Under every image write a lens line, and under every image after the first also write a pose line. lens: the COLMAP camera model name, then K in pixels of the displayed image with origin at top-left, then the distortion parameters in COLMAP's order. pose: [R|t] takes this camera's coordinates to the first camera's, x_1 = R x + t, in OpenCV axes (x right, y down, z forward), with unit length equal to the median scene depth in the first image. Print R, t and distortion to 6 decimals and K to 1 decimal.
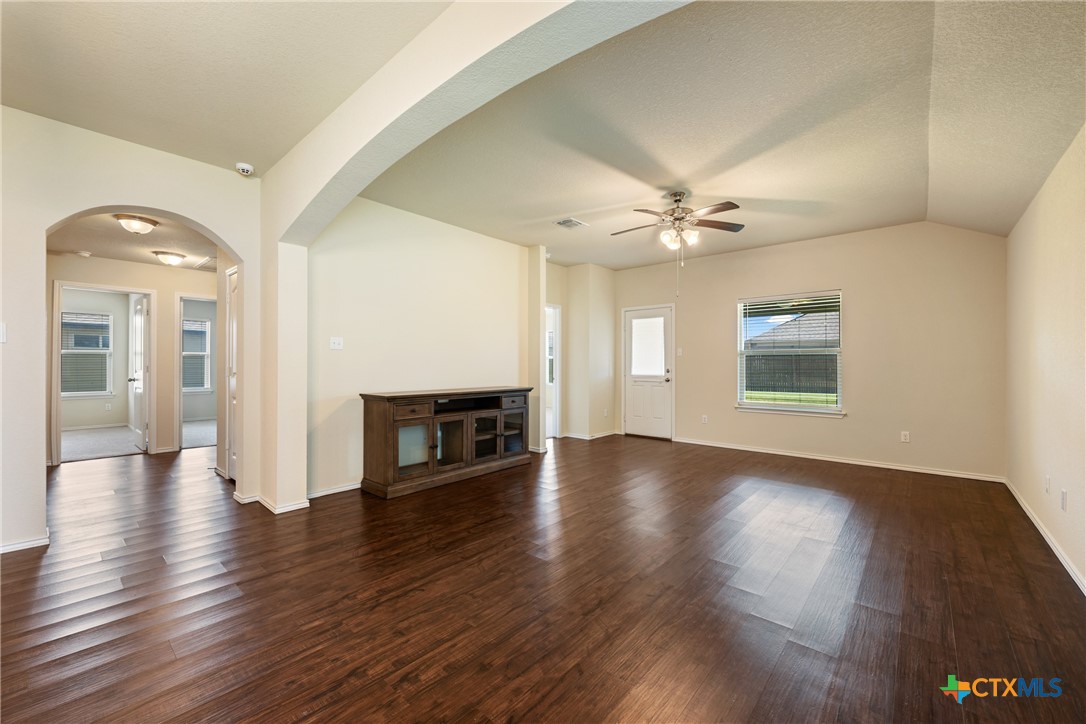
lens RADIAL K [[427.3, 0, 539.9], [0, 427.3, 365.4], [0, 0, 1]] dist [-0.006574, 0.000006]
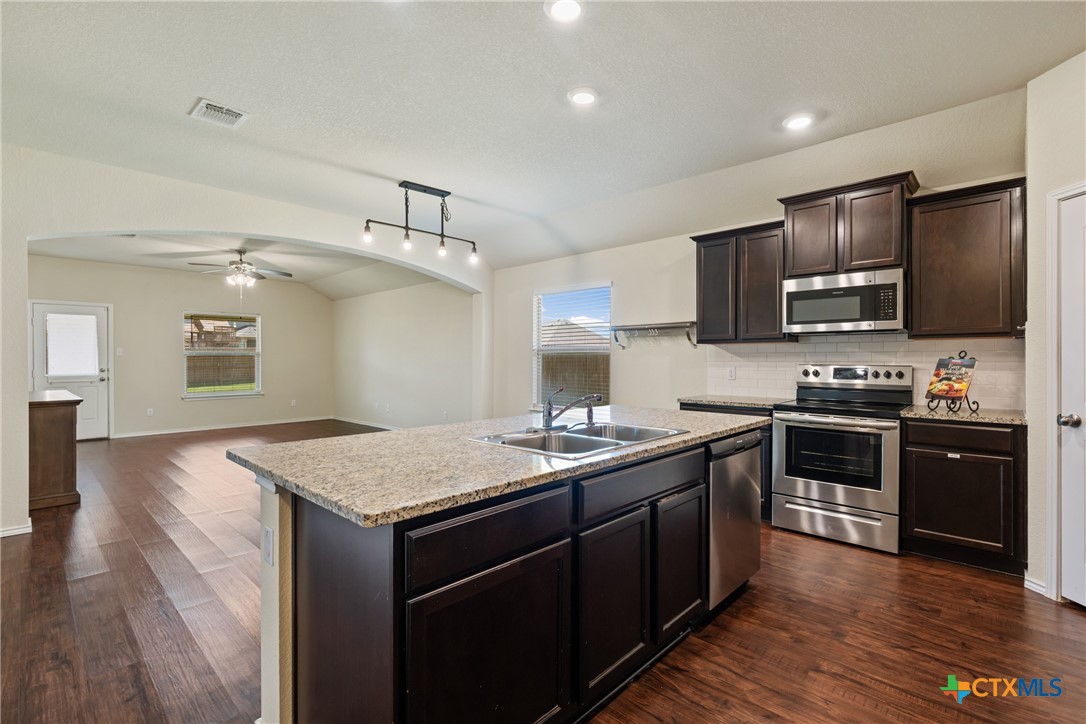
lens RADIAL K [[494.3, 0, 537.7], [0, 494.3, 361.5], [0, 0, 1]] dist [-0.002992, 0.000128]
pose [[0.044050, -0.008071, 0.998997, -0.818616], [0.004706, 0.999958, 0.007871, -0.011680], [-0.999018, 0.004355, 0.044087, -0.071460]]
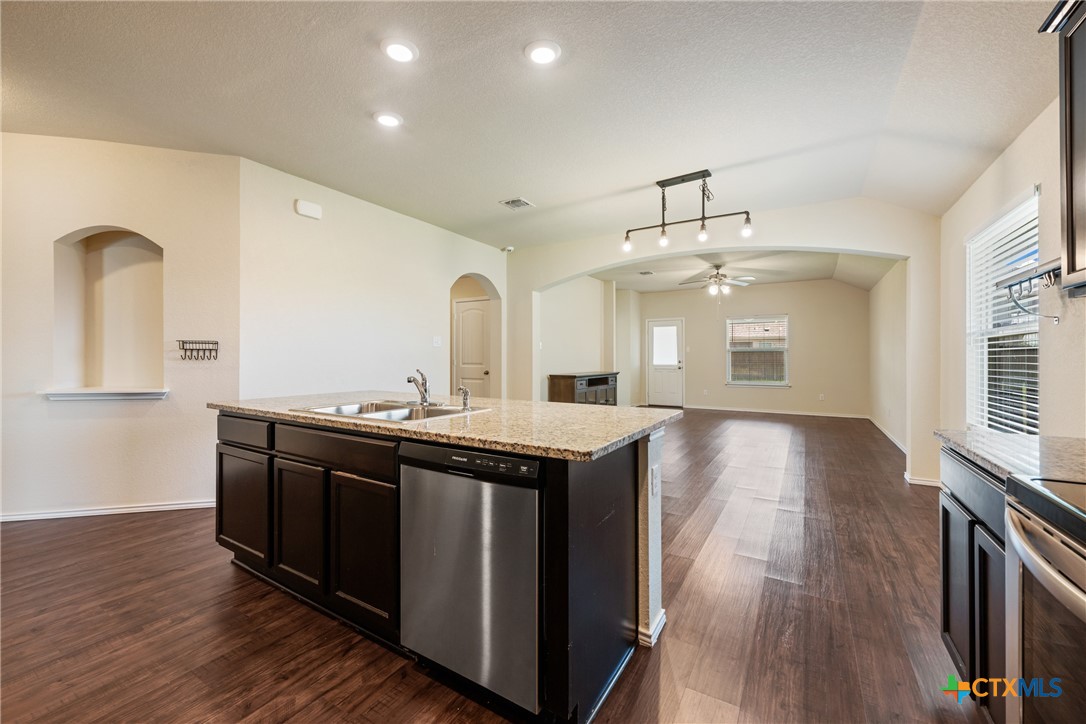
lens RADIAL K [[427.3, 0, 543.1], [0, 427.3, 356.2], [0, 0, 1]] dist [-0.006574, 0.000006]
pose [[0.984327, -0.001253, 0.176346, -0.451719], [0.002276, 0.999982, -0.005594, 0.000896], [-0.176336, 0.005908, 0.984312, -0.414162]]
